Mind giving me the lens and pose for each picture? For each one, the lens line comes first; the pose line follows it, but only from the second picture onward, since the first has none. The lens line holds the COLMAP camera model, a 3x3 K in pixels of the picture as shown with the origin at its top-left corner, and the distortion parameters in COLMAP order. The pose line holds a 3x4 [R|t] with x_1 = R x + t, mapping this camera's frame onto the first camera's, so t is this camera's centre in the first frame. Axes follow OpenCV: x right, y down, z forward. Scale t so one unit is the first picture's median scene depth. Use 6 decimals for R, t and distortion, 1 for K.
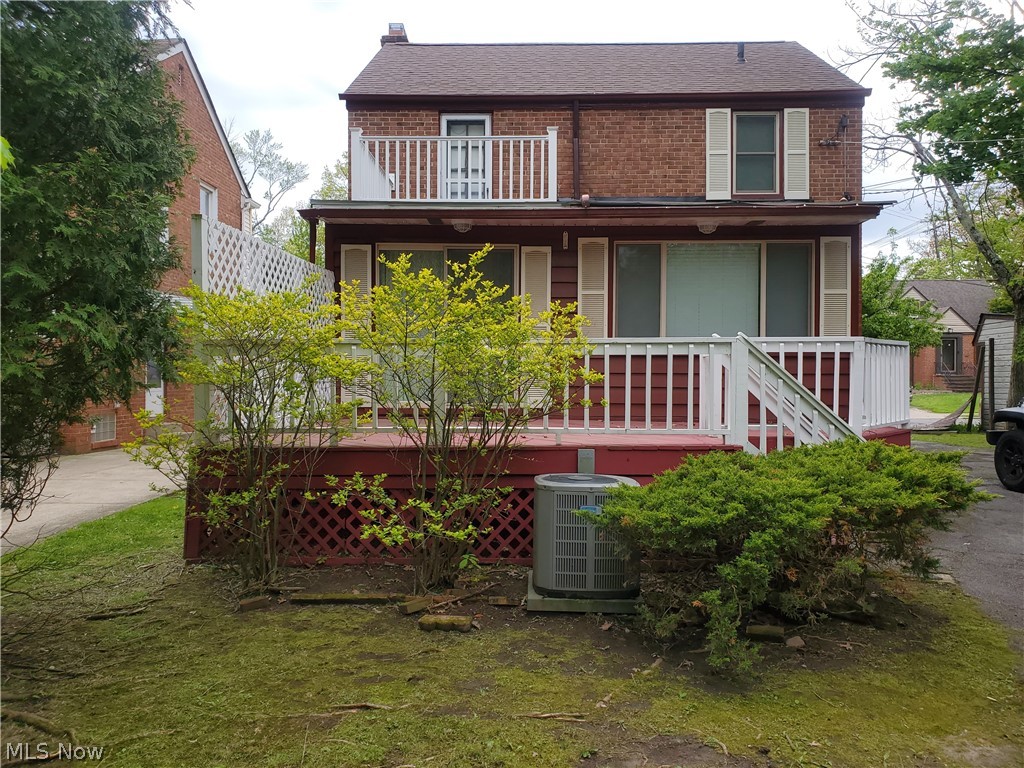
lens RADIAL K [[810.5, 0, 506.6], [0, 810.5, 378.7], [0, 0, 1]] dist [0.011743, -0.002686]
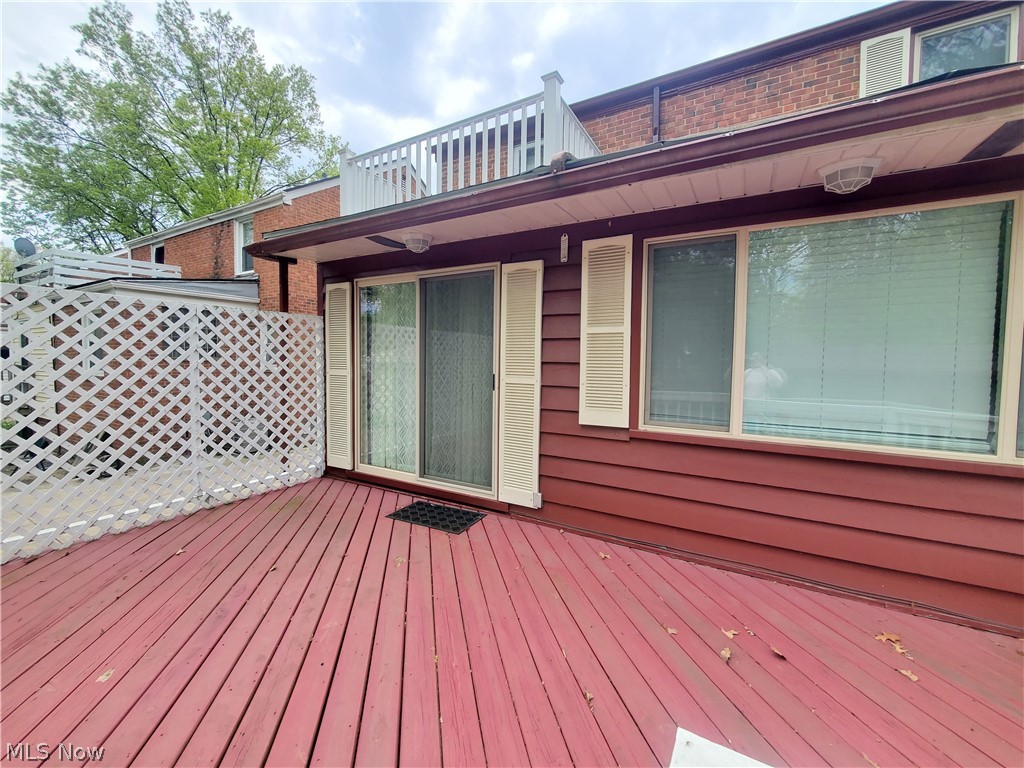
lens RADIAL K [[405.2, 0, 512.4], [0, 405.2, 376.8], [0, 0, 1]] dist [-0.001452, -0.000679]
pose [[0.889087, 0.023509, -0.457135, 0.149780], [-0.010656, 0.999473, 0.030675, -0.065376], [0.457615, -0.022401, 0.888868, 0.570824]]
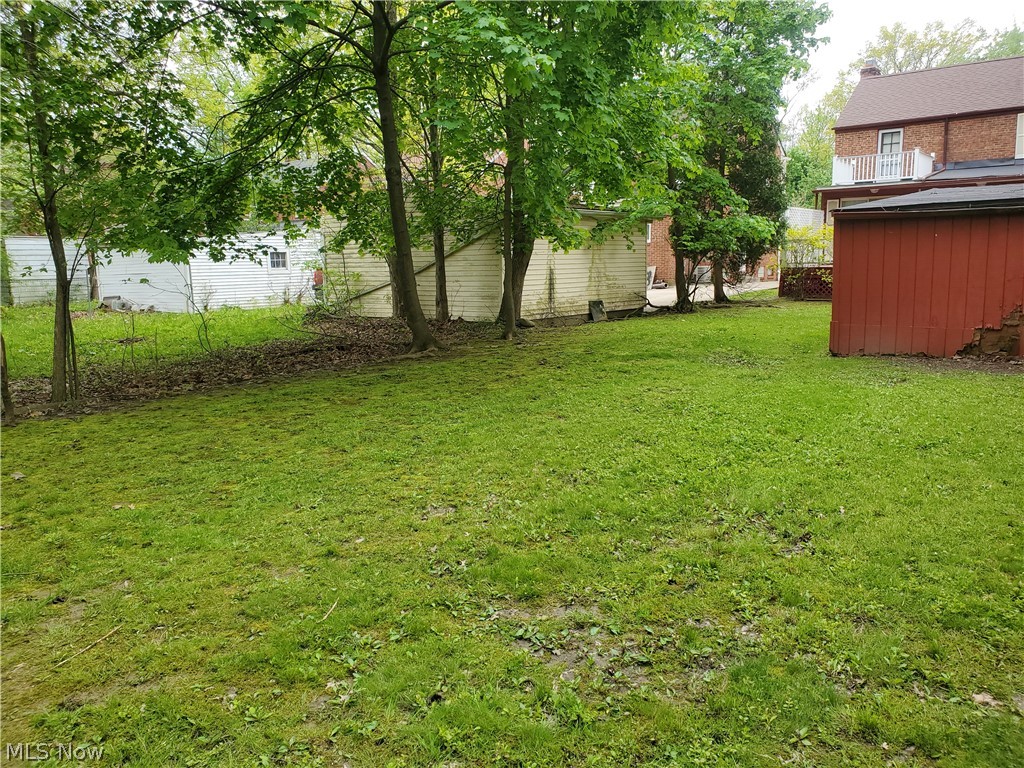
lens RADIAL K [[810.5, 0, 506.6], [0, 810.5, 378.7], [0, 0, 1]] dist [0.011743, -0.002686]
pose [[0.825445, 0.057464, -0.561550, 0.375857], [0.022157, 0.990740, 0.133954, 0.029364], [0.564047, -0.123015, 0.816528, -1.517915]]
